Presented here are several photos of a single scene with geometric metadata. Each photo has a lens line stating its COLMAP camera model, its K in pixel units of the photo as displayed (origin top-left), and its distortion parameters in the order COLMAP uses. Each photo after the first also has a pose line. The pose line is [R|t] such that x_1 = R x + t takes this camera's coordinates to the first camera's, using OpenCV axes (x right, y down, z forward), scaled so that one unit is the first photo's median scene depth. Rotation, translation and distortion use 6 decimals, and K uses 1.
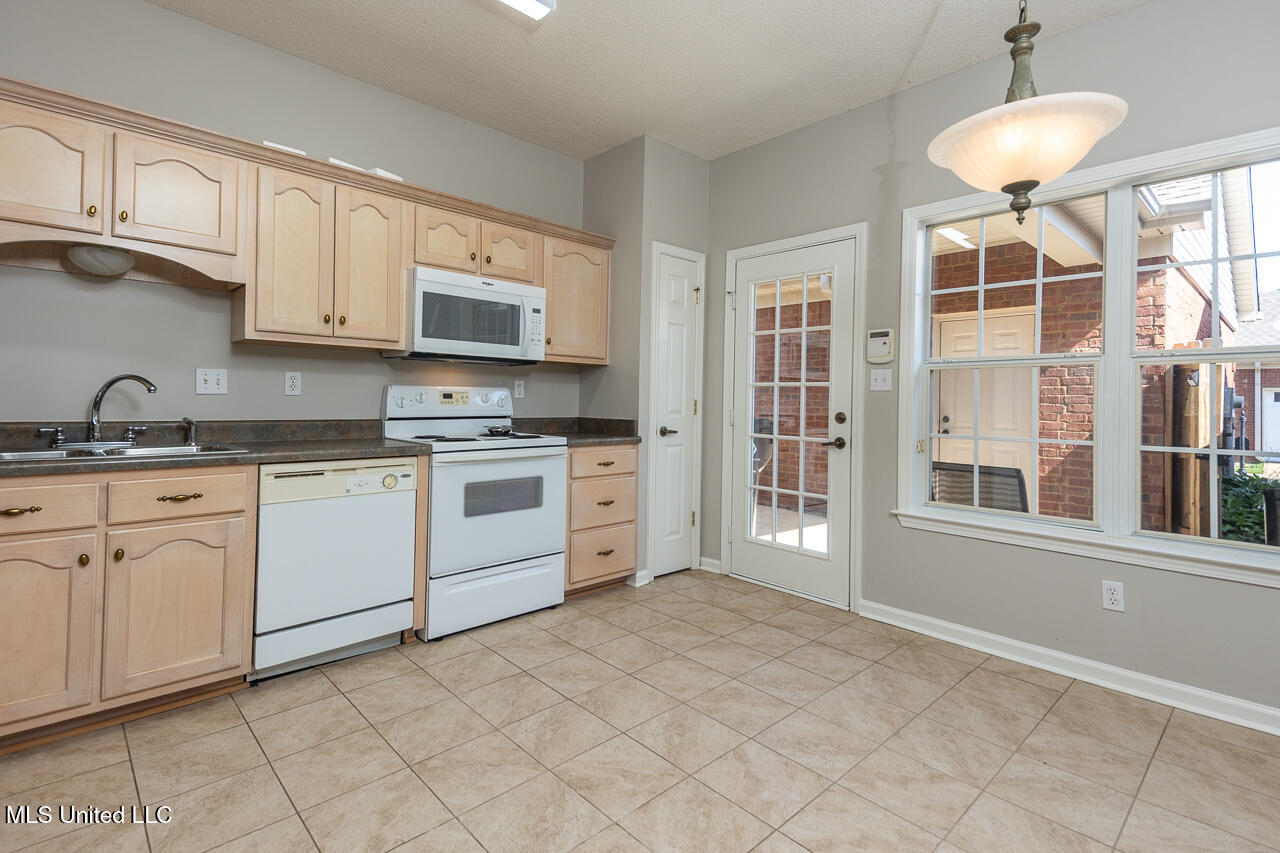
lens RADIAL K [[607.1, 0, 636.3], [0, 607.1, 400.8], [0, 0, 1]] dist [0.053673, -0.023448]
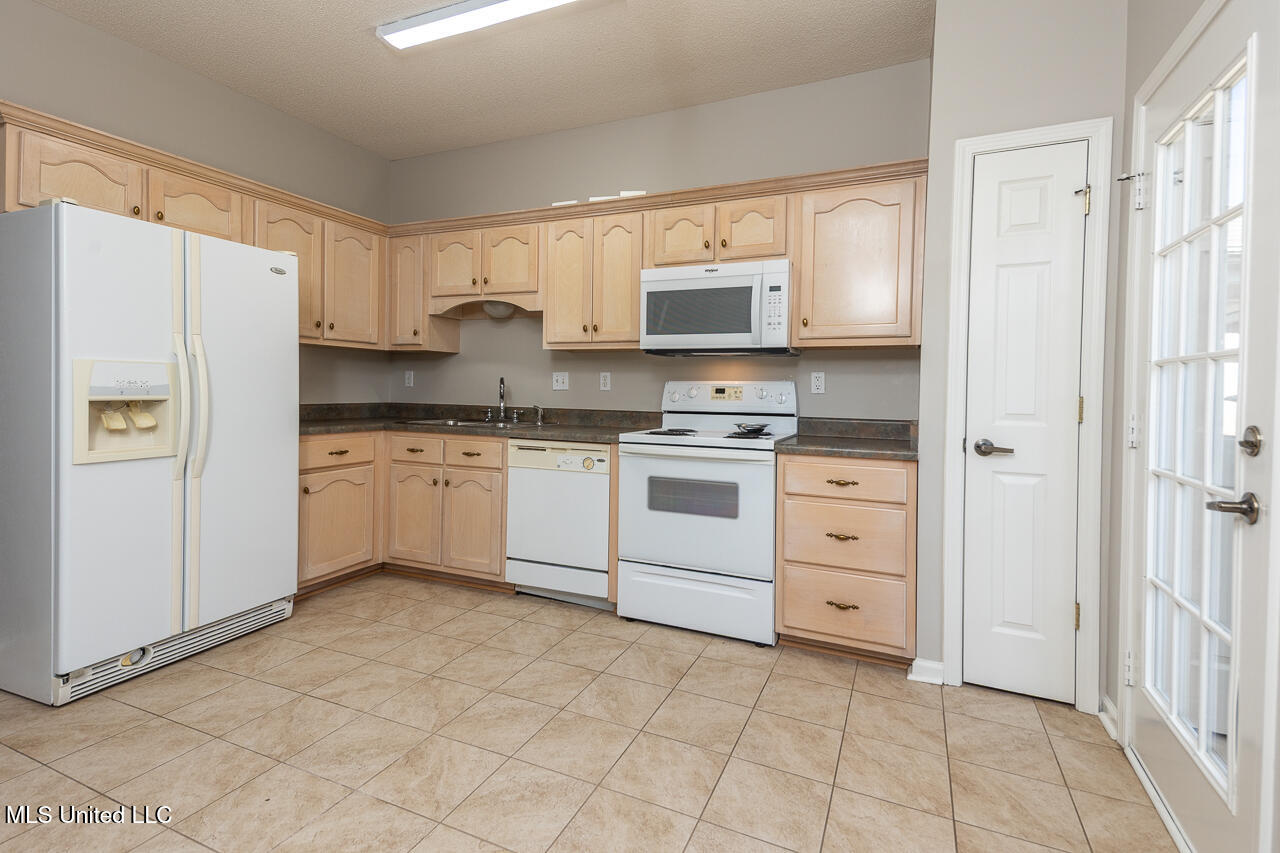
lens RADIAL K [[607.1, 0, 636.3], [0, 607.1, 400.8], [0, 0, 1]] dist [0.053673, -0.023448]
pose [[0.375884, 0.005927, -0.926648, 0.662585], [-0.012878, 0.999916, 0.001172, 0.010296], [0.926577, 0.011493, 0.375929, 0.619059]]
